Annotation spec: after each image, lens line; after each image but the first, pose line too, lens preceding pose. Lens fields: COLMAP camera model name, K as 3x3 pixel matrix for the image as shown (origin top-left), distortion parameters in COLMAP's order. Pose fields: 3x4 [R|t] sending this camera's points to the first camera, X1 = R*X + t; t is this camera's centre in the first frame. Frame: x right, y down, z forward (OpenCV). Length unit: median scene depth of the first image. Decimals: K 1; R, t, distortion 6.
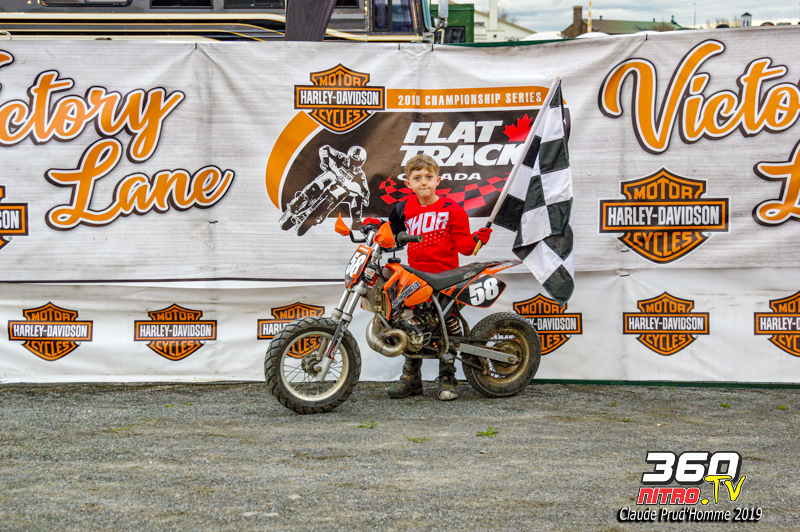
lens RADIAL K [[1459.5, 0, 396.9], [0, 1459.5, 289.9], [0, 0, 1]] dist [0.107748, 0.000000]
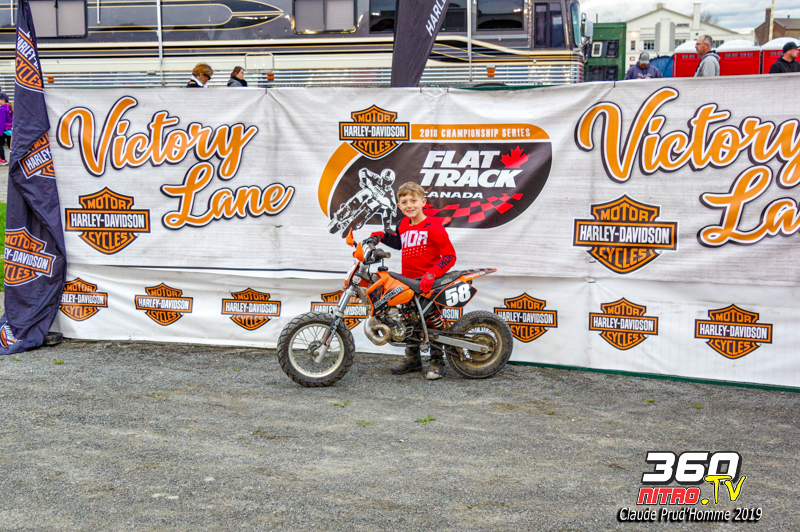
lens RADIAL K [[1036.2, 0, 419.2], [0, 1036.2, 275.9], [0, 0, 1]] dist [0.001398, 0.000000]
pose [[0.967464, 0.042590, -0.249398, 0.231852], [-0.024756, 0.996935, 0.074211, -0.075177], [0.251794, -0.065622, 0.965554, 0.137511]]
